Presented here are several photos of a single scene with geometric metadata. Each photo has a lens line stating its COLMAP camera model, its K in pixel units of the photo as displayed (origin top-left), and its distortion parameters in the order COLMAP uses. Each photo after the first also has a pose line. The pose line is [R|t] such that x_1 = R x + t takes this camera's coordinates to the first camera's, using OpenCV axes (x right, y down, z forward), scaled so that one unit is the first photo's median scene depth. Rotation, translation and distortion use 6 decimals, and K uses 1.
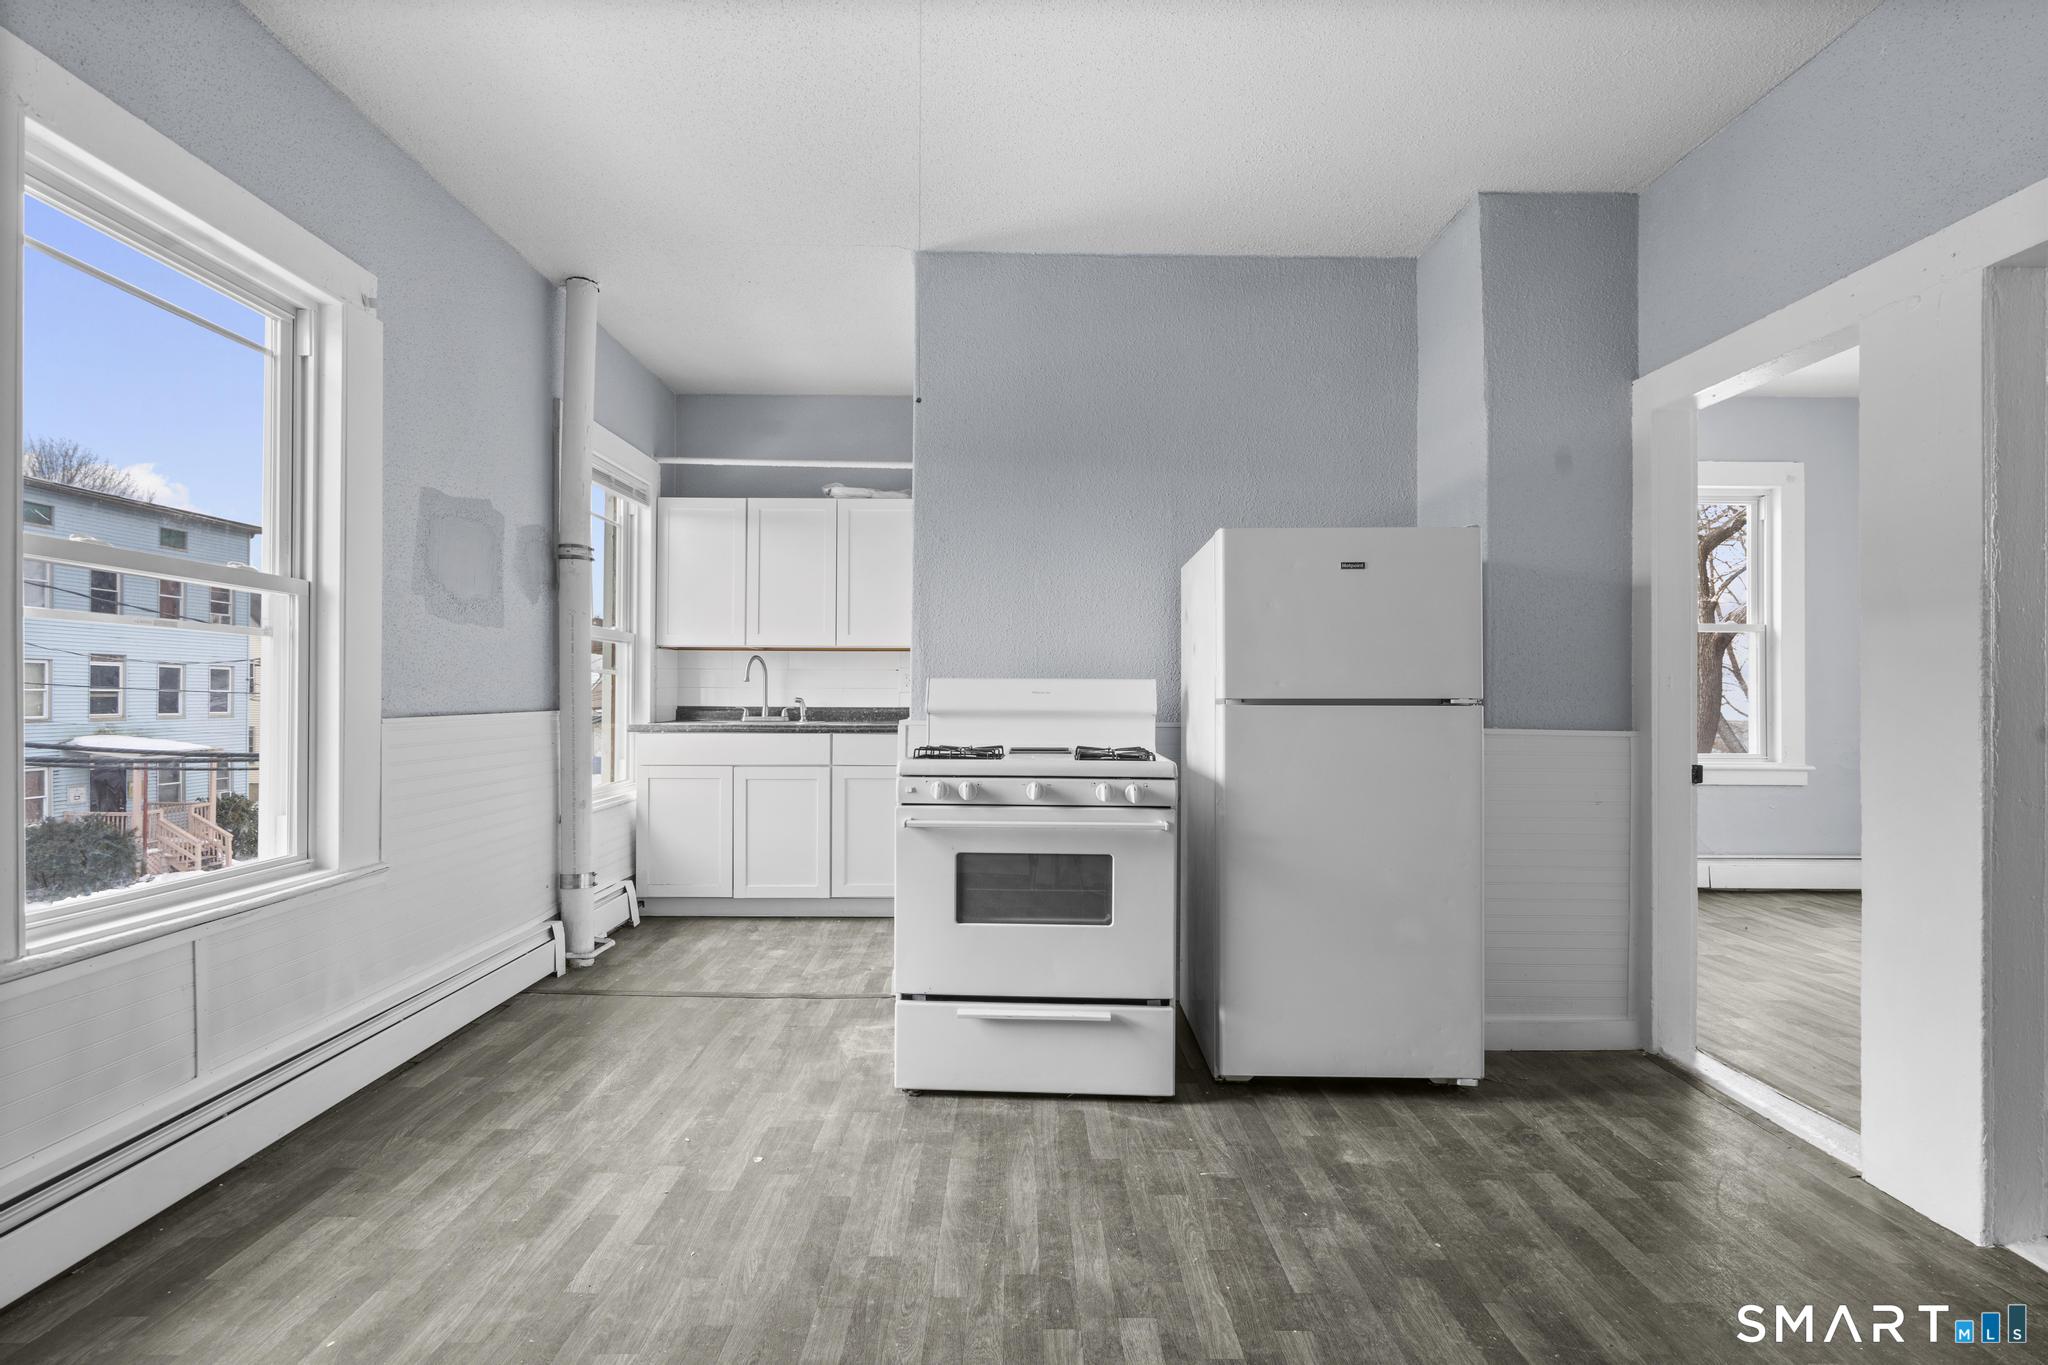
lens RADIAL K [[916.7, 0, 1020.7], [0, 916.7, 687.2], [0, 0, 1]] dist [-0.009587, 0.004657]
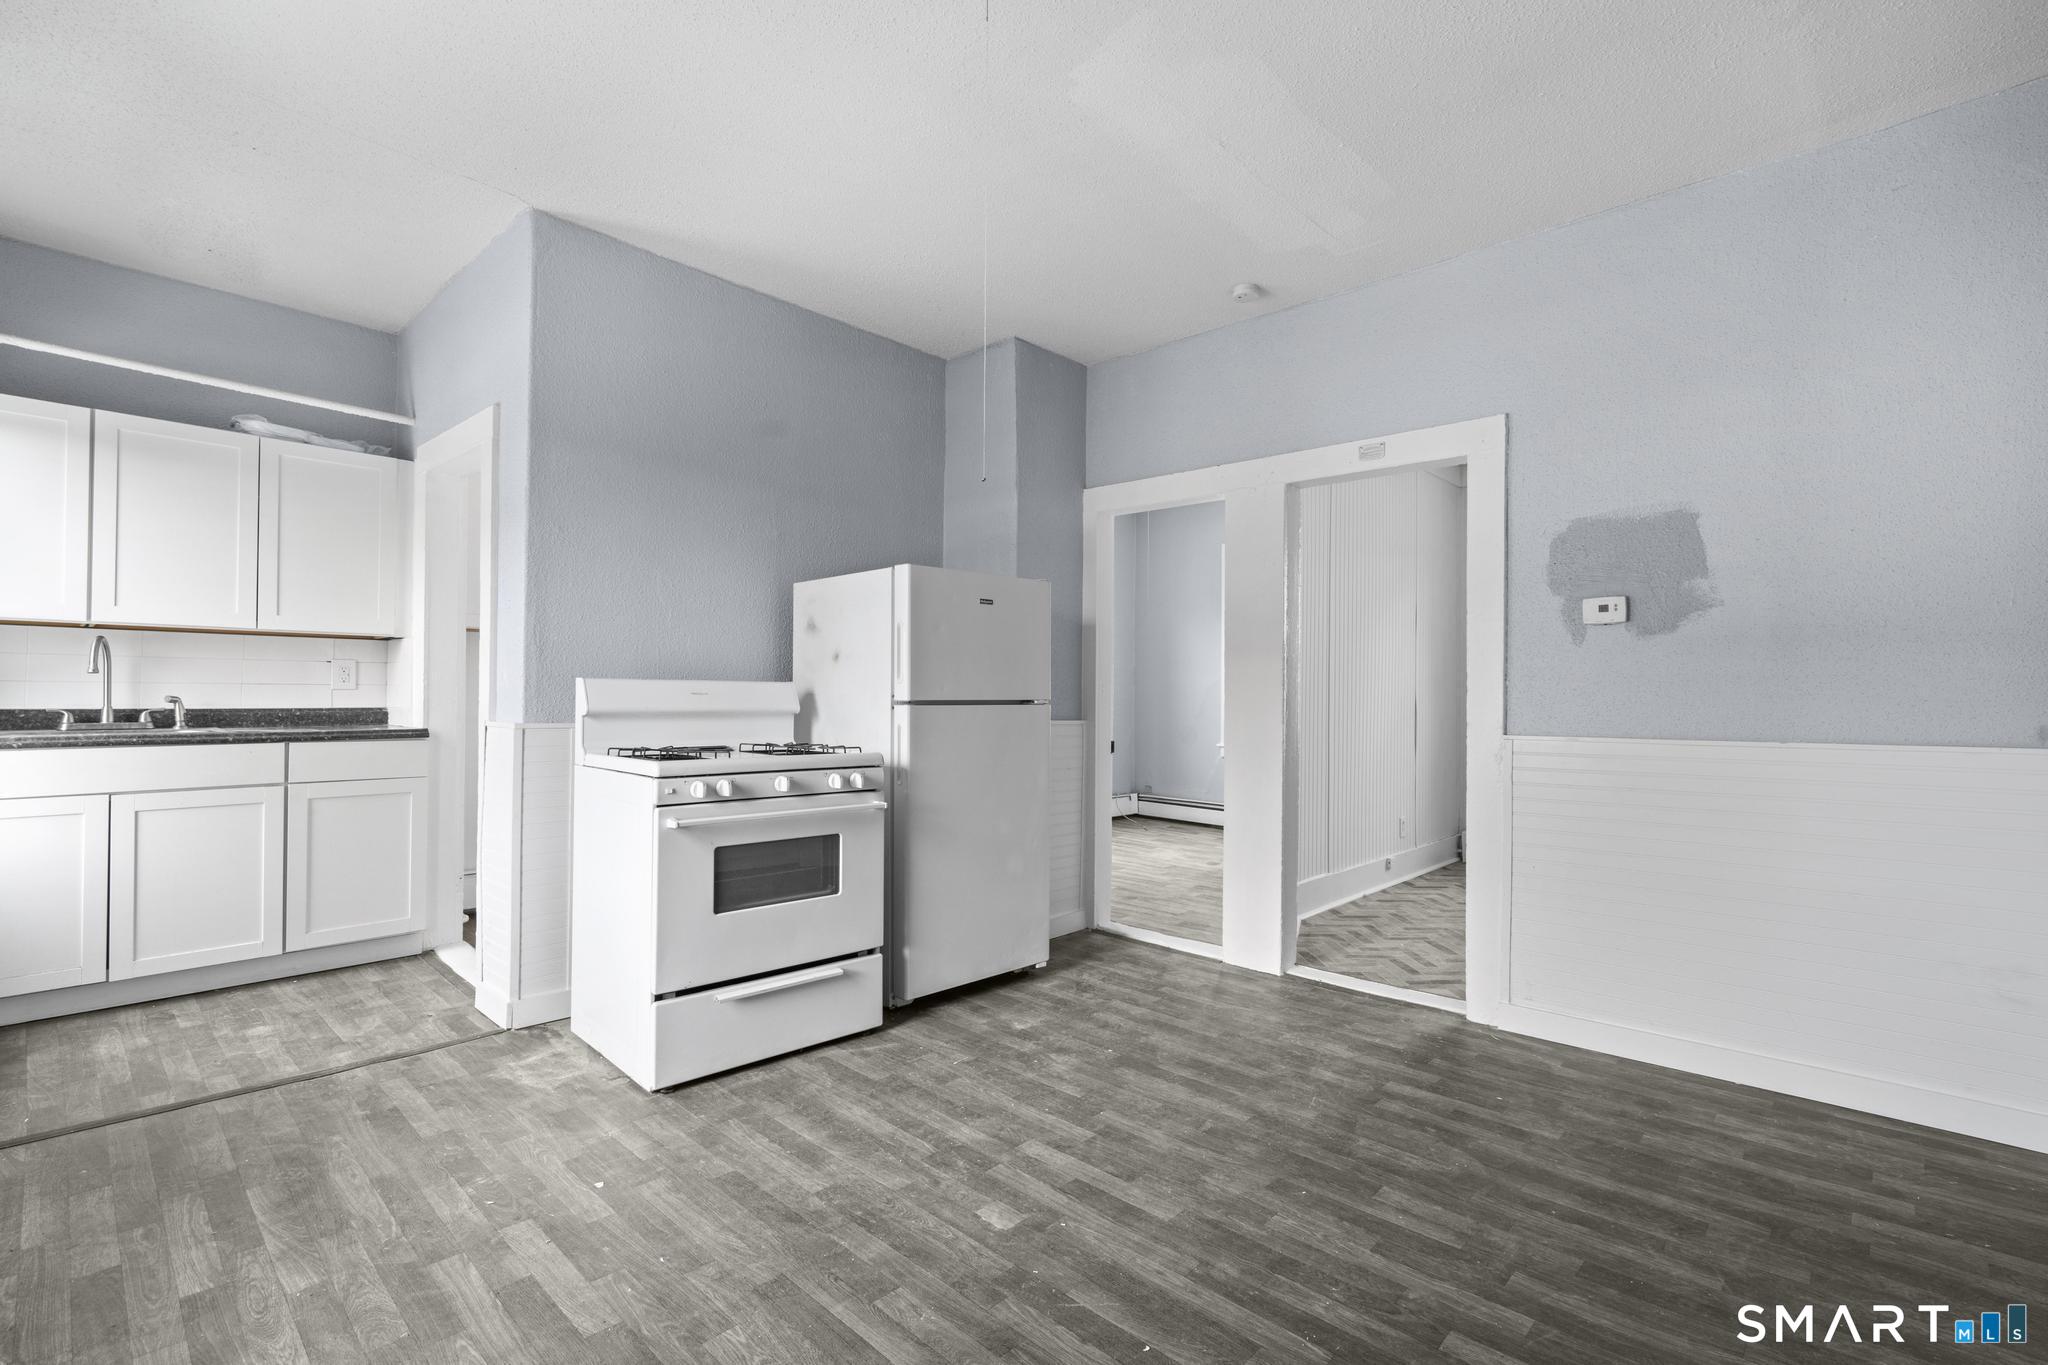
lens RADIAL K [[916.7, 0, 1020.7], [0, 916.7, 687.2], [0, 0, 1]] dist [-0.009587, 0.004657]
pose [[0.693721, 0.007056, 0.720210, -0.585469], [-0.011700, 0.999930, 0.001474, -0.009247], [-0.720149, -0.009449, 0.693755, 0.020997]]
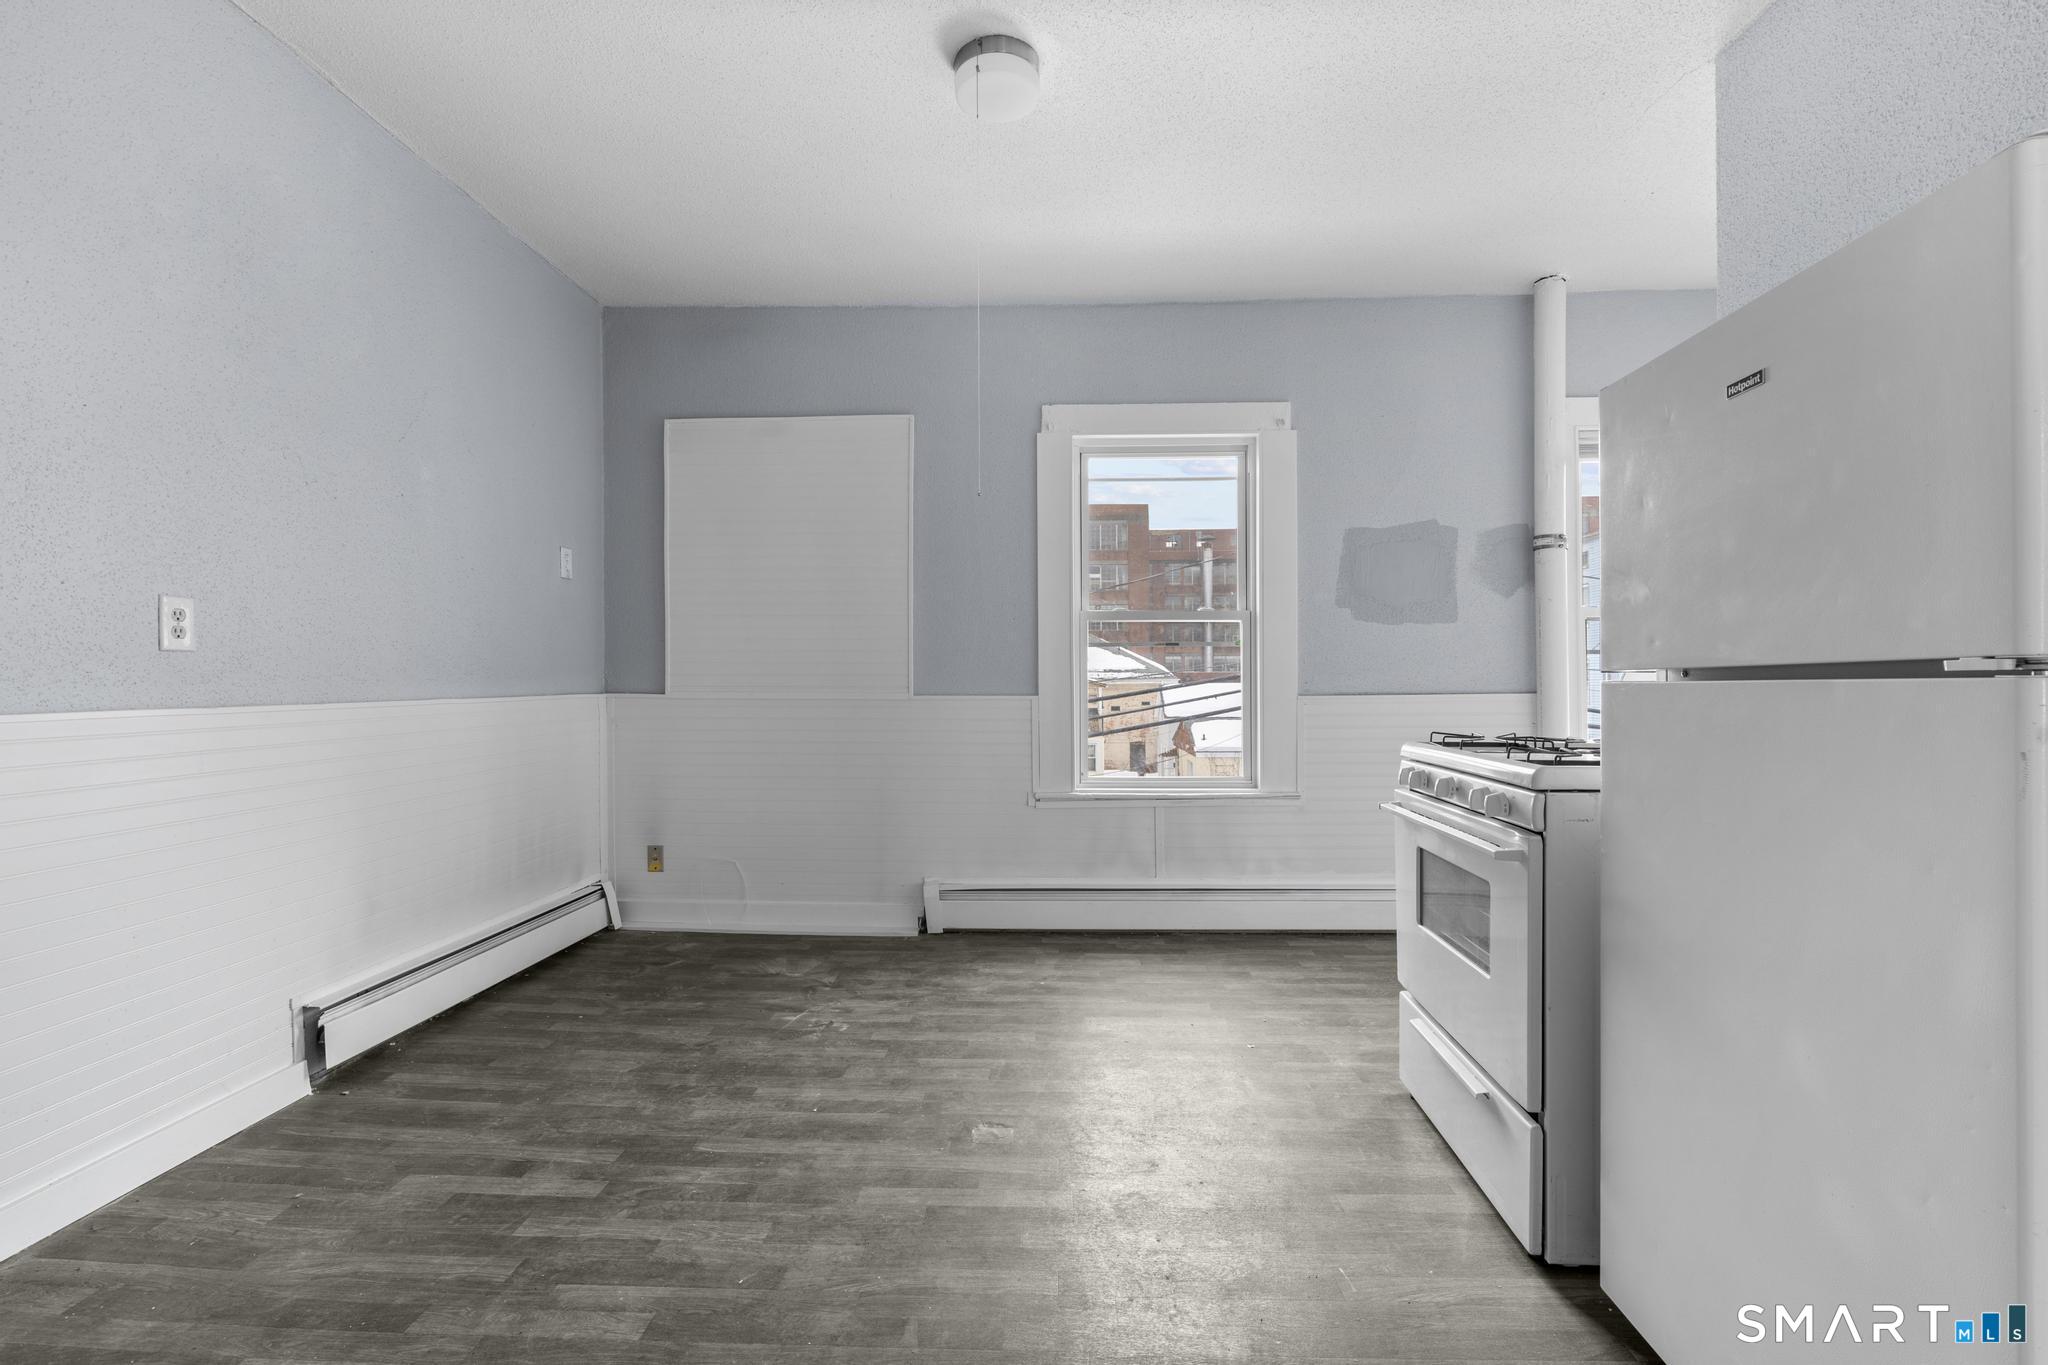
lens RADIAL K [[916.7, 0, 1020.7], [0, 916.7, 687.2], [0, 0, 1]] dist [-0.009587, 0.004657]
pose [[-0.049247, -0.003474, -0.998781, 0.861096], [0.015883, 0.999865, -0.004261, 0.020090], [0.998660, -0.016074, -0.049185, 0.655101]]
